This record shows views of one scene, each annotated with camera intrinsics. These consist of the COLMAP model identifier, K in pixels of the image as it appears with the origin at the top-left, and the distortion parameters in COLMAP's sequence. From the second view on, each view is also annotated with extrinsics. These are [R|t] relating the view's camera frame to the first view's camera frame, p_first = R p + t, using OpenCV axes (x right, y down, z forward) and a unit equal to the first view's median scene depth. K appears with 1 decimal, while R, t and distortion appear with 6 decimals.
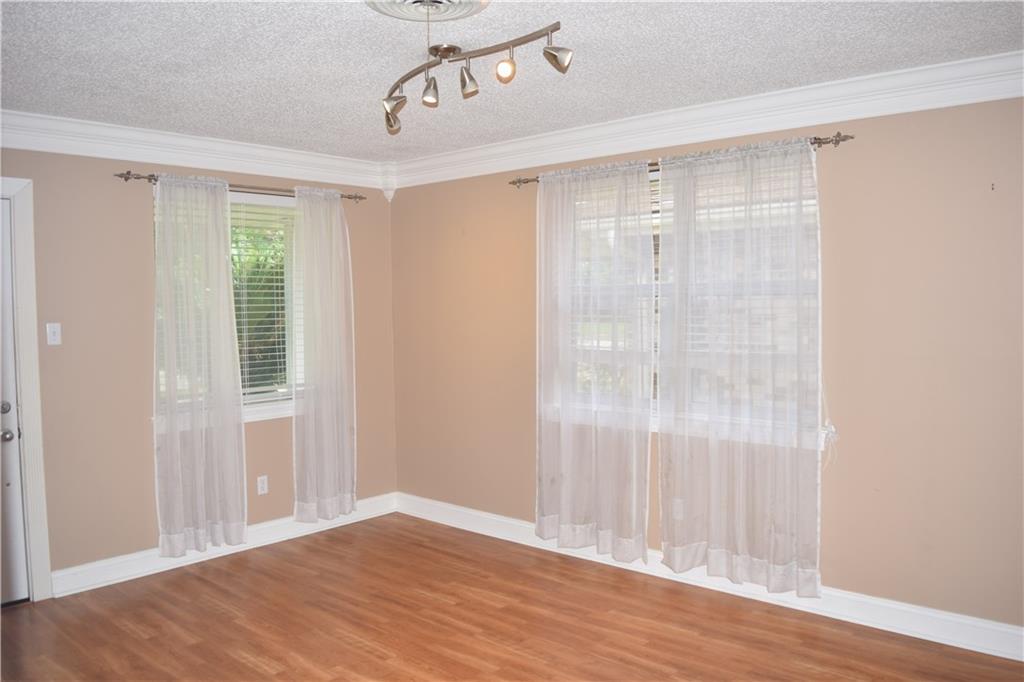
lens RADIAL K [[802.6, 0, 510.9], [0, 802.6, 337.5], [0, 0, 1]] dist [-0.094140, 0.018414]
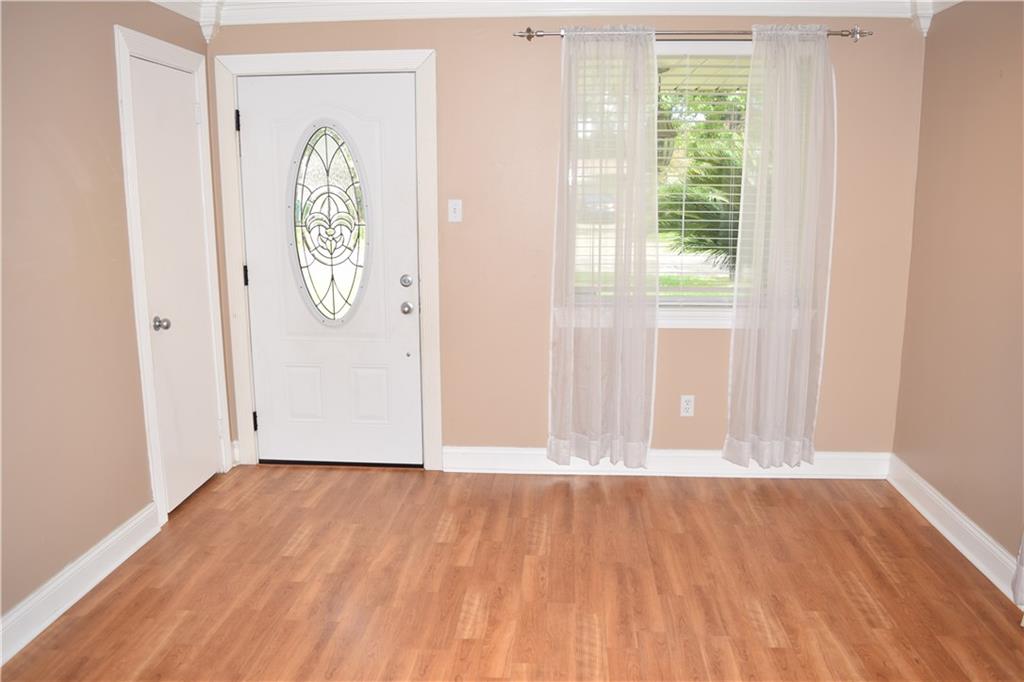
lens RADIAL K [[802.6, 0, 510.9], [0, 802.6, 337.5], [0, 0, 1]] dist [-0.094140, 0.018414]
pose [[0.610301, 0.160806, -0.775677, 0.249651], [-0.042563, 0.984422, 0.170593, -0.021641], [0.791026, -0.071098, 0.607638, 0.422976]]
